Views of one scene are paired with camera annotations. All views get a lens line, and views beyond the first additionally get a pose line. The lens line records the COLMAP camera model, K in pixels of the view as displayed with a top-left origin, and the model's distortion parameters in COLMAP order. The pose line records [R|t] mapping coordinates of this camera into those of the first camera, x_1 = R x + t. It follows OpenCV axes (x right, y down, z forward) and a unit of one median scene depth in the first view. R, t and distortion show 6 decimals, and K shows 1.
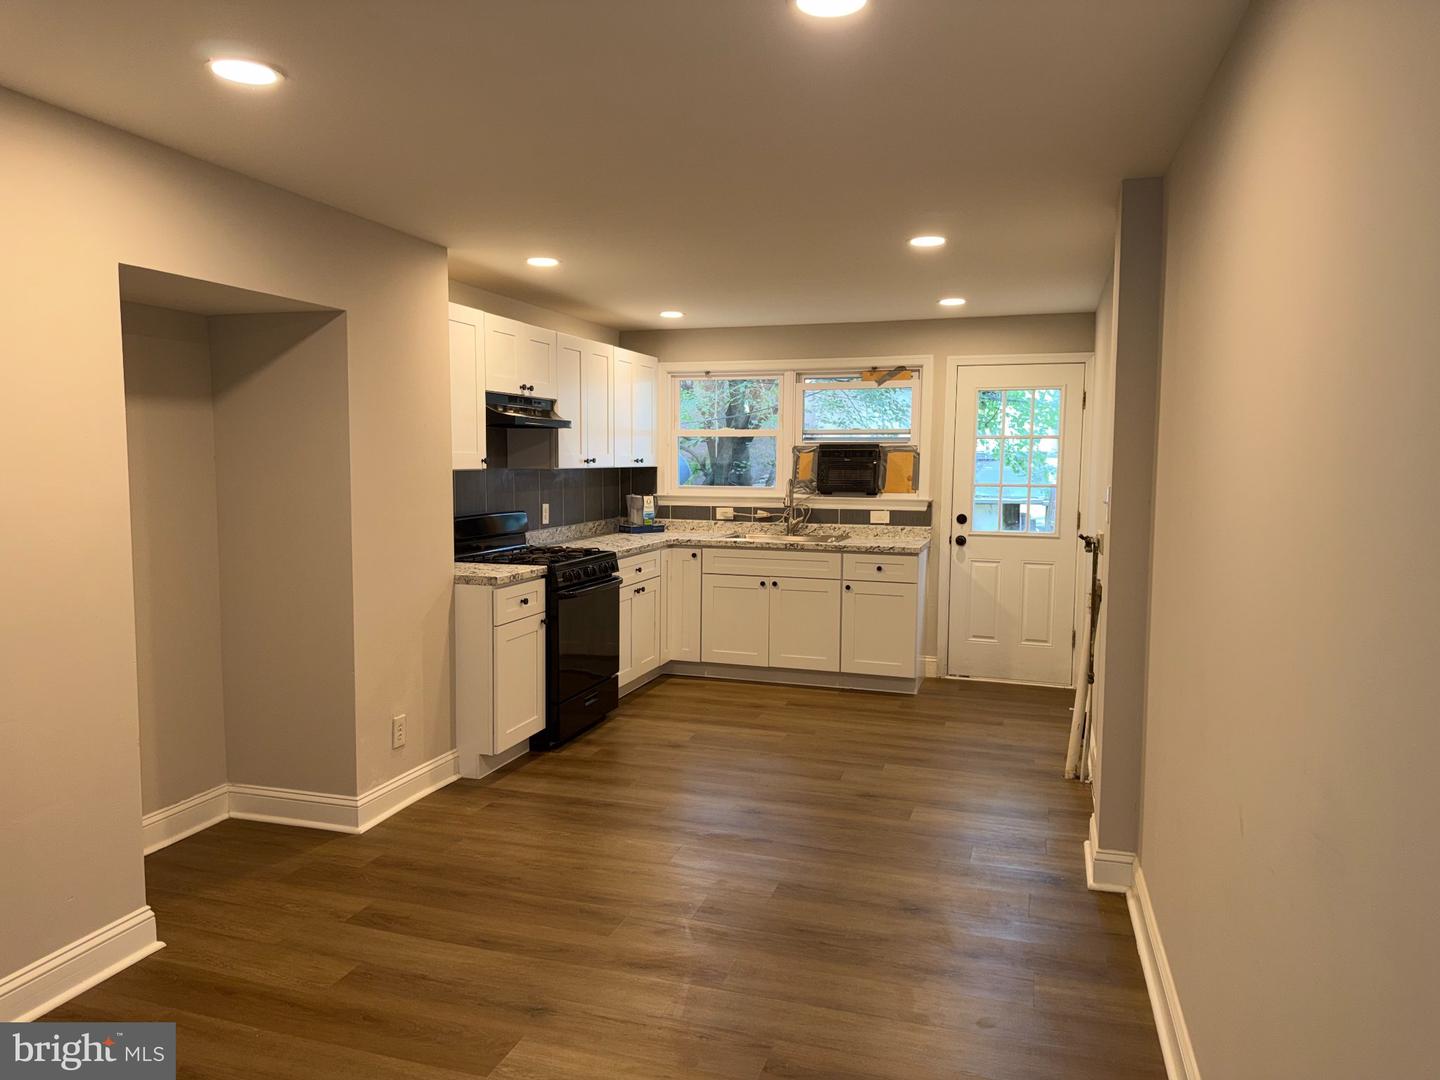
lens RADIAL K [[1000.0, 0, 710.0], [0, 1000.0, 541.2], [0, 0, 1]] dist [0.025745, -0.045356]
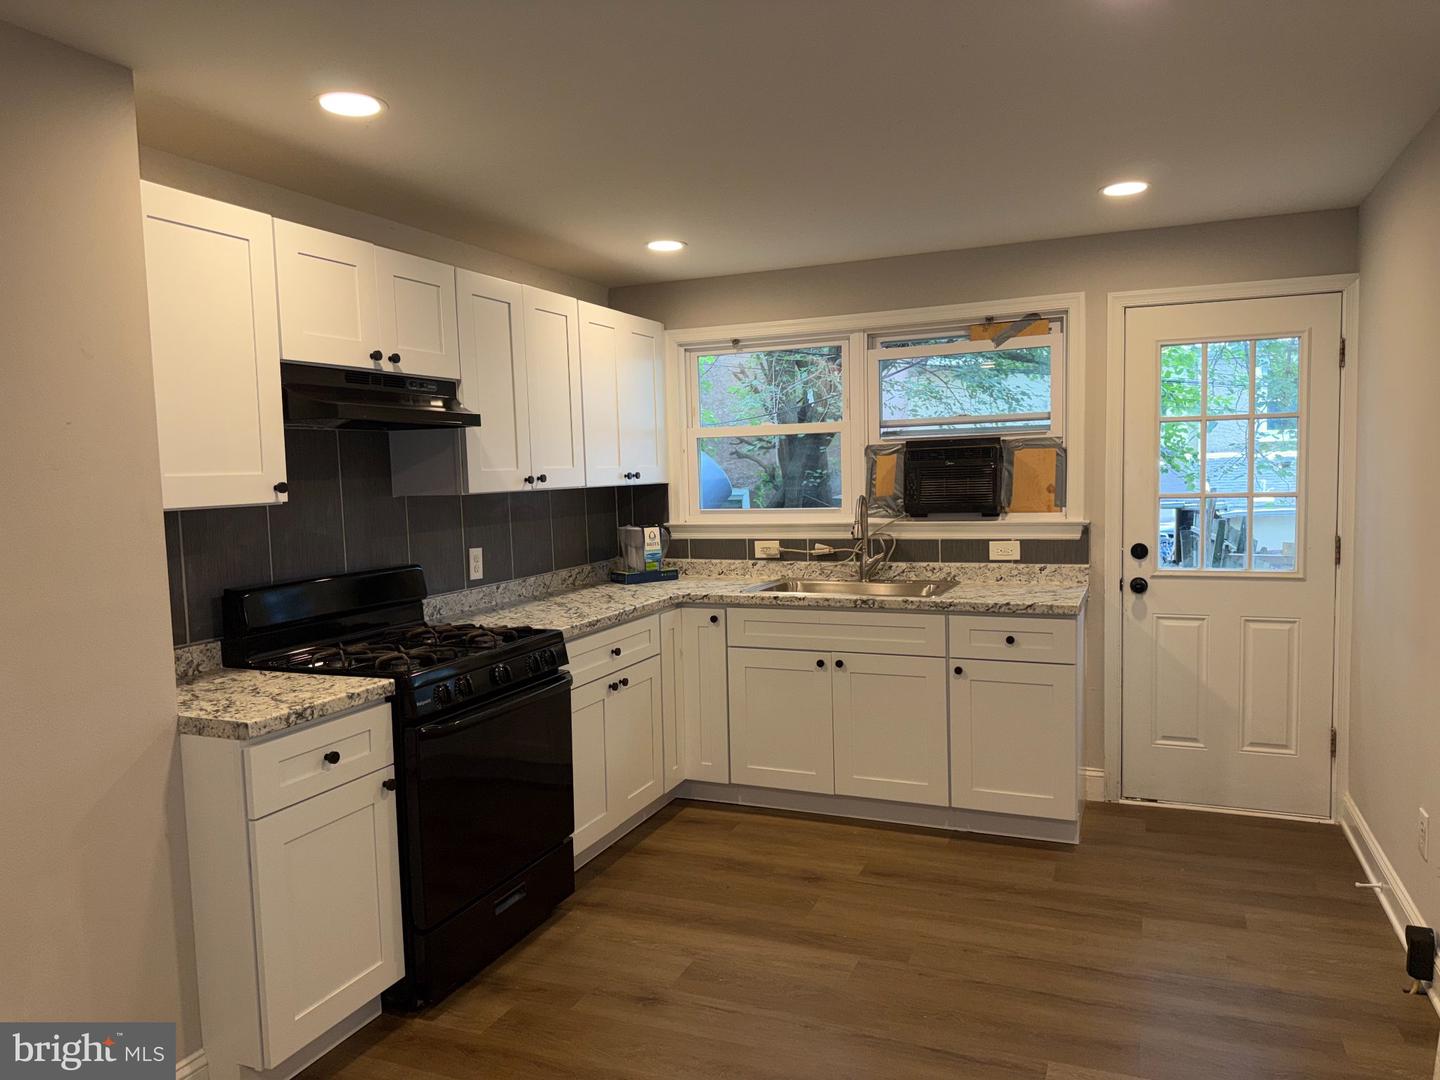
lens RADIAL K [[1000.0, 0, 731.9], [0, 1000.0, 539.5], [0, 0, 1]] dist [0.025745, -0.045356]
pose [[0.996731, -0.027992, -0.075783, 0.047679], [0.027156, 0.999559, -0.012041, -0.030516], [0.076086, 0.009944, 0.997052, 0.372535]]
